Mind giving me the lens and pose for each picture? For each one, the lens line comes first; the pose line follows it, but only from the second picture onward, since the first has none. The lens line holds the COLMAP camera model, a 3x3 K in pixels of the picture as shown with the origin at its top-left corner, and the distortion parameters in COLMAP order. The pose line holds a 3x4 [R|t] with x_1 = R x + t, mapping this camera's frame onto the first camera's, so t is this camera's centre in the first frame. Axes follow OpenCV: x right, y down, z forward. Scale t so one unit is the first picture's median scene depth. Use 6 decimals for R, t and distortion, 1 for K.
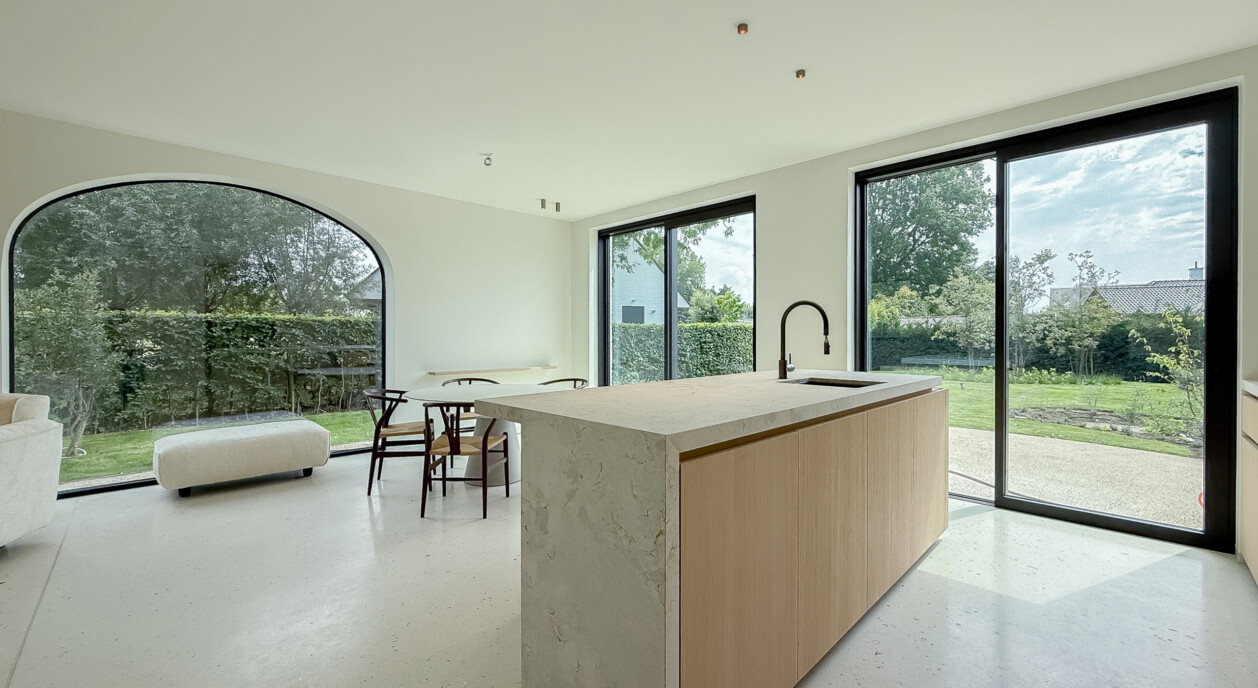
lens RADIAL K [[503.3, 0, 630.3], [0, 503.3, 341.2], [0, 0, 1]] dist [-0.001127, 0.000061]
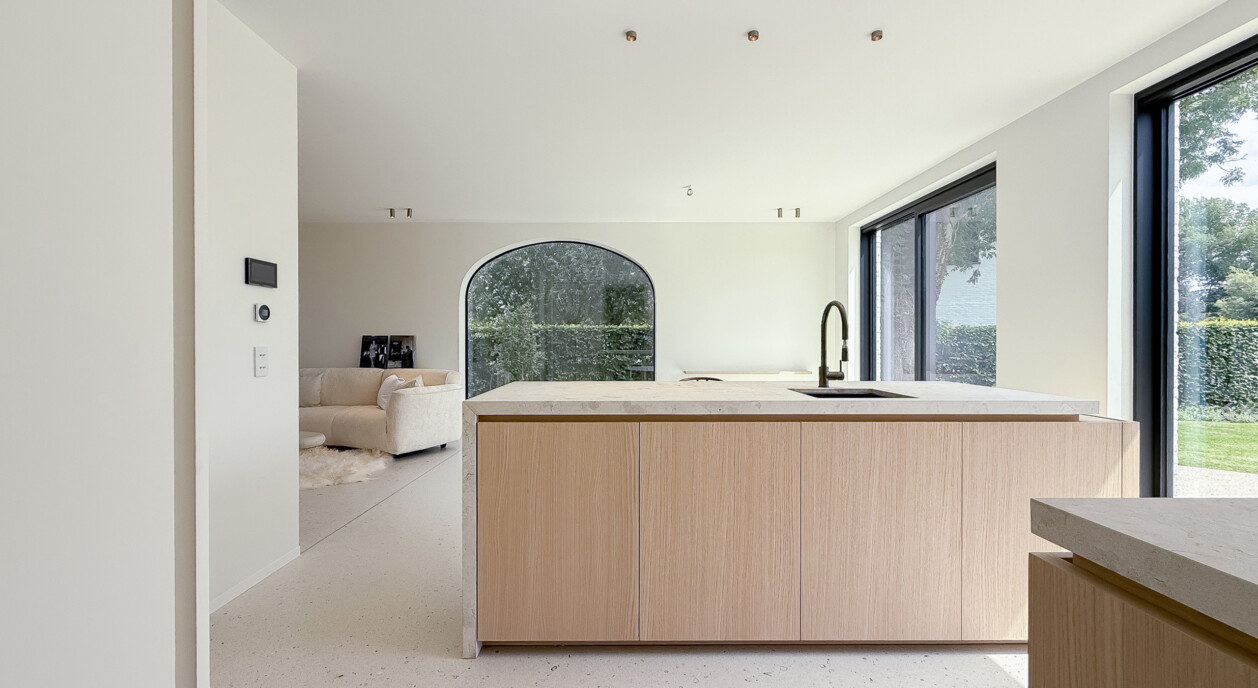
lens RADIAL K [[500.6, 0, 629.8], [0, 500.6, 356.2], [0, 0, 1]] dist [-0.000321, 0.000065]
pose [[0.722099, 0.021183, -0.691466, 0.305771], [-0.008220, 0.999723, 0.022042, 0.000400], [0.691741, -0.010232, 0.722073, 0.042427]]
